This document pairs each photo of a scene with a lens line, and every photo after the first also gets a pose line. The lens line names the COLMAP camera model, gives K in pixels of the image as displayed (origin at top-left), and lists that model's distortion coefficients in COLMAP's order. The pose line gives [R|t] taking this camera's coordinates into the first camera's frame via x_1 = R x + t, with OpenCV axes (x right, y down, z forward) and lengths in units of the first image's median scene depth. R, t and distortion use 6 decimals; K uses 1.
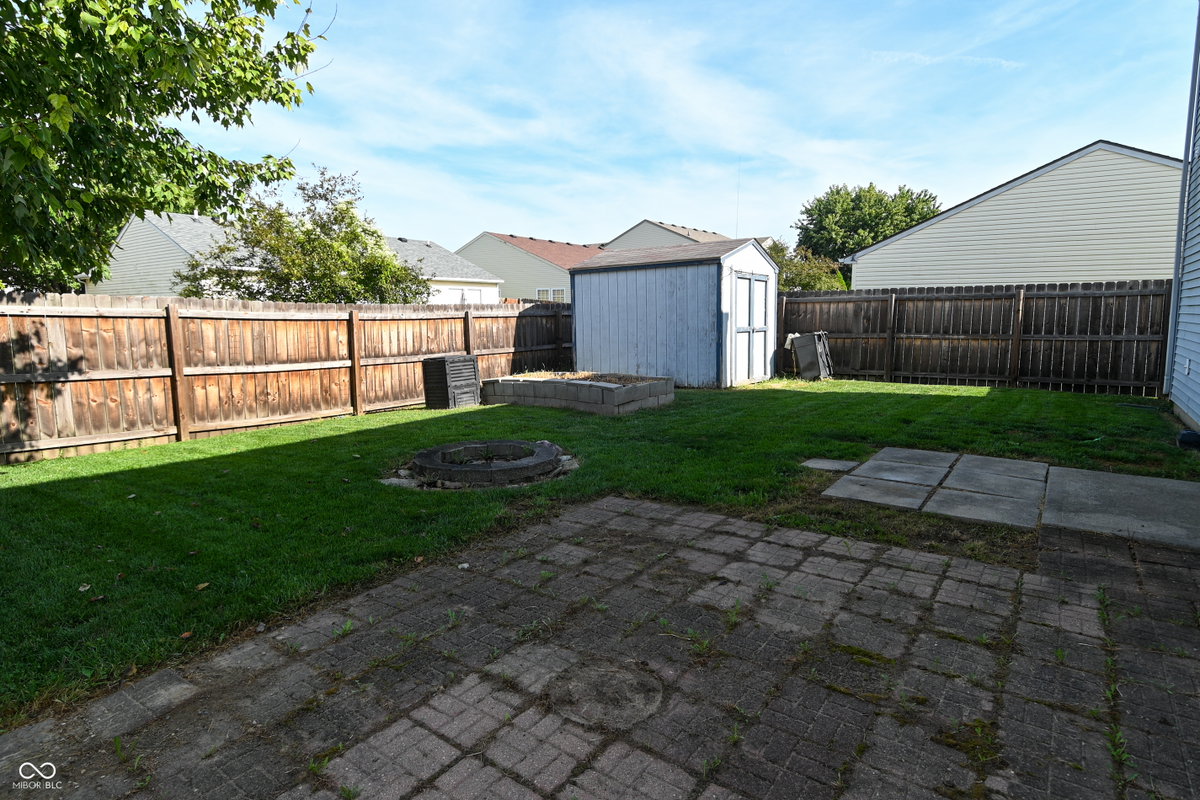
lens RADIAL K [[631.9, 0, 607.0], [0, 631.9, 397.4], [0, 0, 1]] dist [0.013702, -0.028625]
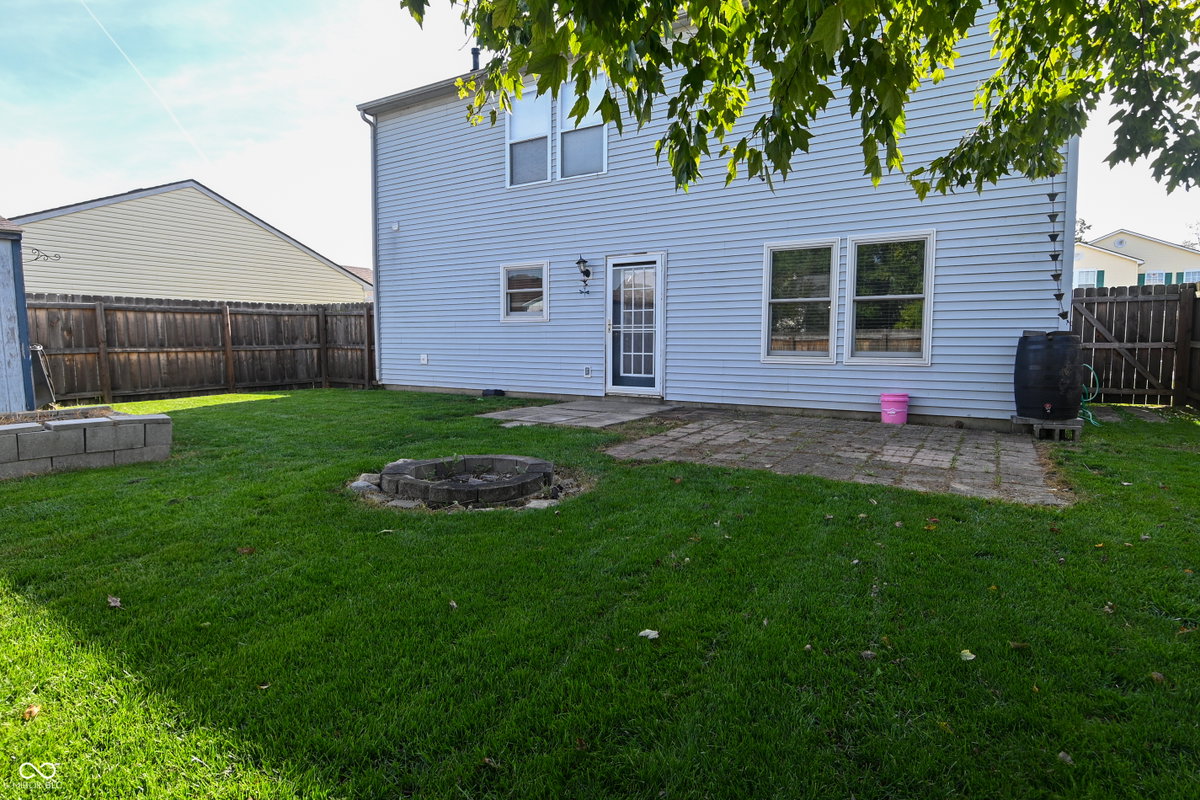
lens RADIAL K [[631.9, 0, 607.0], [0, 631.9, 397.4], [0, 0, 1]] dist [0.013702, -0.028625]
pose [[-0.106419, -0.079356, 0.991150, -0.542152], [0.133683, 0.986618, 0.093347, -0.025875], [-0.985294, 0.142434, -0.094386, 0.473352]]
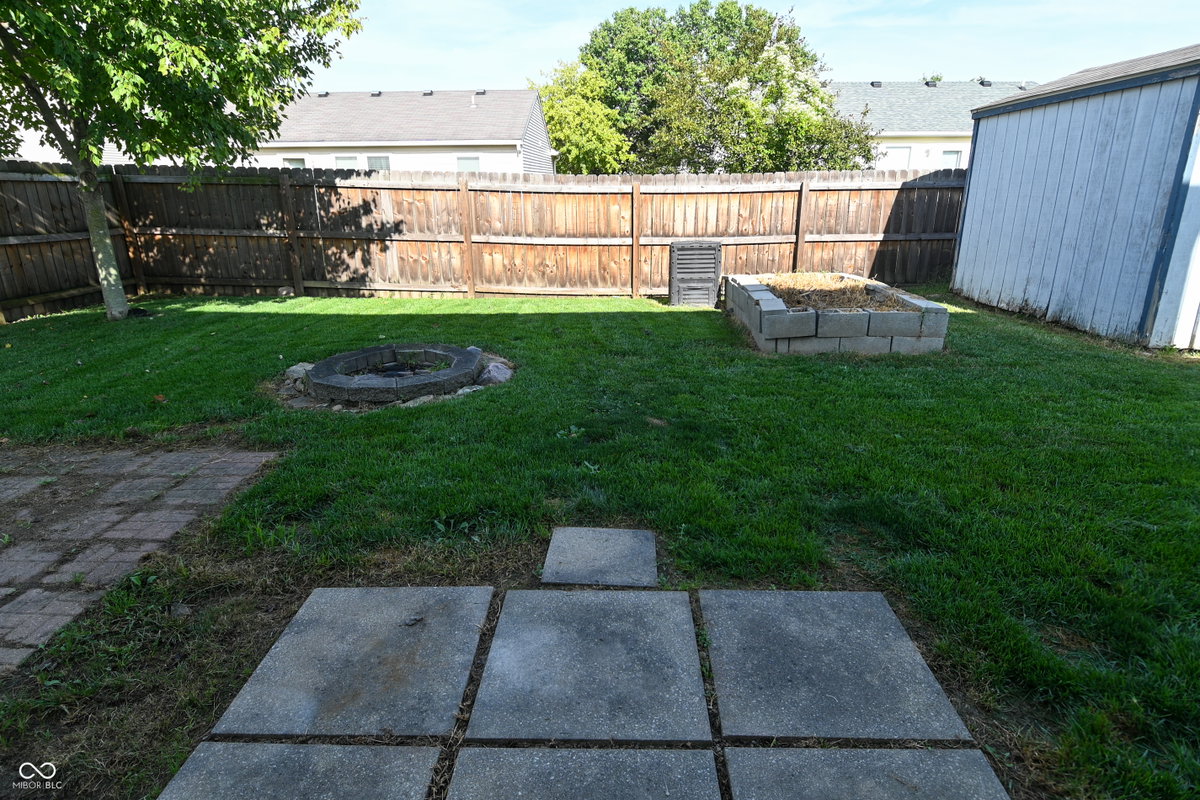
lens RADIAL K [[636.2, 0, 597.6], [0, 636.2, 388.6], [0, 0, 1]] dist [0.018401, -0.026011]
pose [[0.566882, 0.253278, -0.783897, 0.333850], [-0.103191, 0.965901, 0.237460, -0.057201], [0.817310, -0.053721, 0.573688, 0.370035]]
